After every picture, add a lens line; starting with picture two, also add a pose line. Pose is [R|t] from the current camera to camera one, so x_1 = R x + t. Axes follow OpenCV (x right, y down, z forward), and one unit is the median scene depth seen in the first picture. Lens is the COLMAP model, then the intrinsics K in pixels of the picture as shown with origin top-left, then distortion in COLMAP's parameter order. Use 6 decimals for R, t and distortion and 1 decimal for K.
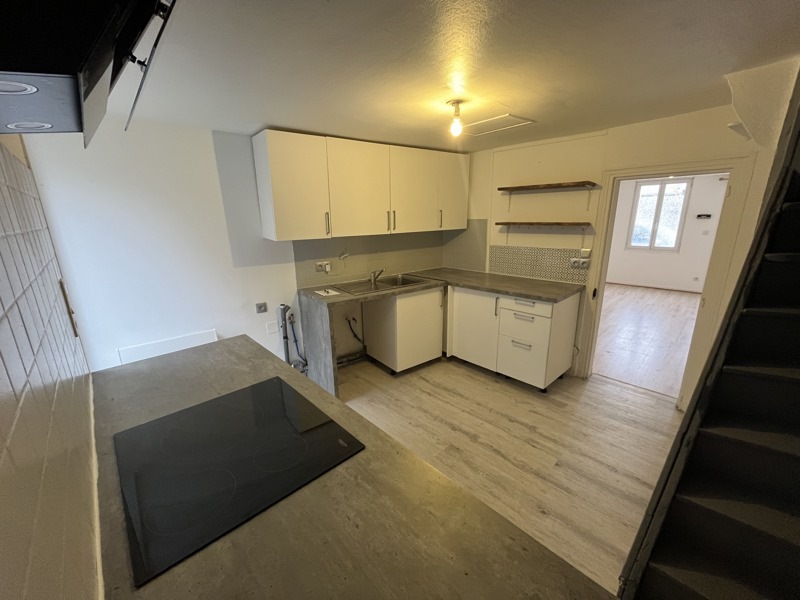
lens RADIAL K [[321.9, 0, 398.7], [0, 321.9, 297.2], [0, 0, 1]] dist [-0.000193, 0.000040]
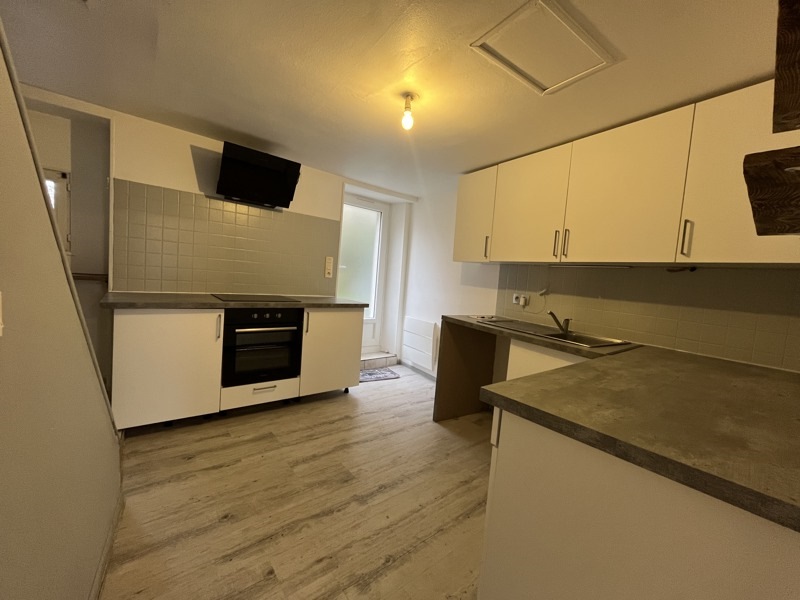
lens RADIAL K [[321.9, 0, 398.7], [0, 321.9, 297.2], [0, 0, 1]] dist [-0.000193, 0.000040]
pose [[-0.075206, 0.079187, -0.994019, 0.929177], [-0.326636, 0.939889, 0.099588, -0.106276], [0.942153, 0.332172, -0.044820, 0.960587]]
